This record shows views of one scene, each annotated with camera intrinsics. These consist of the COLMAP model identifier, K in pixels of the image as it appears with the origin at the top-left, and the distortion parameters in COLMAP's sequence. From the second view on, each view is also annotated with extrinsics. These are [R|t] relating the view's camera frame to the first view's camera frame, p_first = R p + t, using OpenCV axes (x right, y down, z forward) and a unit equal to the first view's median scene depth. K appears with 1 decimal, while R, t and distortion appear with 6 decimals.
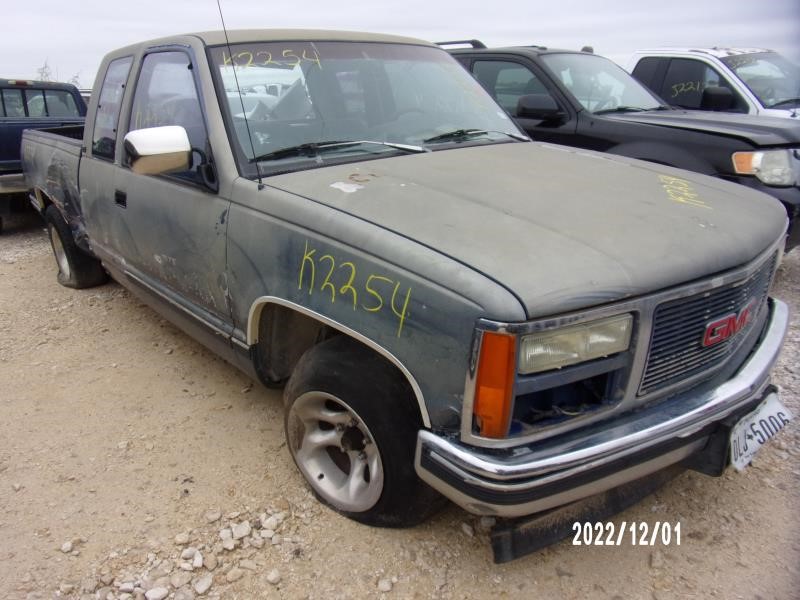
lens RADIAL K [[577.9, 0, 399.0], [0, 577.9, 295.1], [0, 0, 1]] dist [-0.029636, 0.003054]
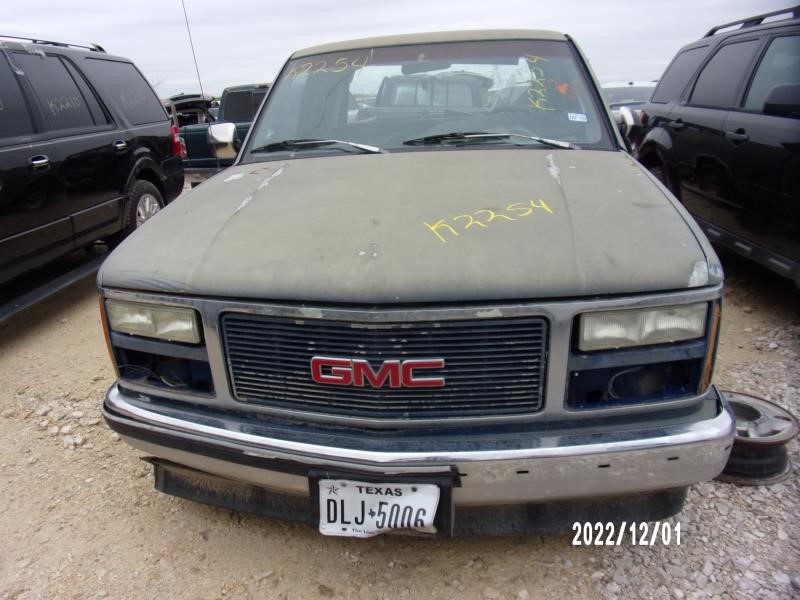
lens RADIAL K [[577.9, 0, 398.0], [0, 577.9, 297.5], [0, 0, 1]] dist [-0.029636, 0.003054]
pose [[0.680191, 0.228290, -0.696580, 1.154623], [-0.212320, 0.970891, 0.110865, -0.158410], [0.701613, 0.072488, 0.708862, 0.409408]]
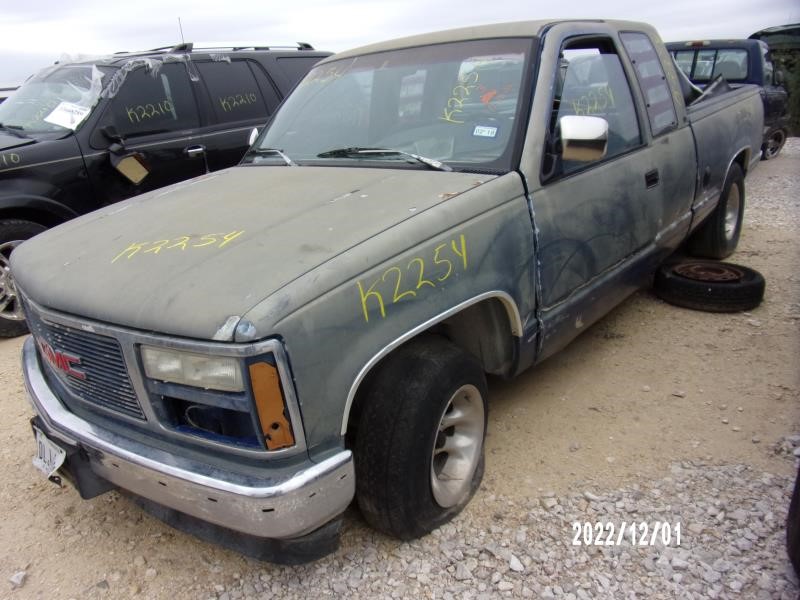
lens RADIAL K [[577.9, 0, 396.3], [0, 577.9, 304.2], [0, 0, 1]] dist [-0.029636, 0.003054]
pose [[0.187964, 0.348017, -0.918452, 1.642217], [-0.252889, 0.920740, 0.297129, -0.520141], [0.949061, 0.176417, 0.261075, 1.284634]]
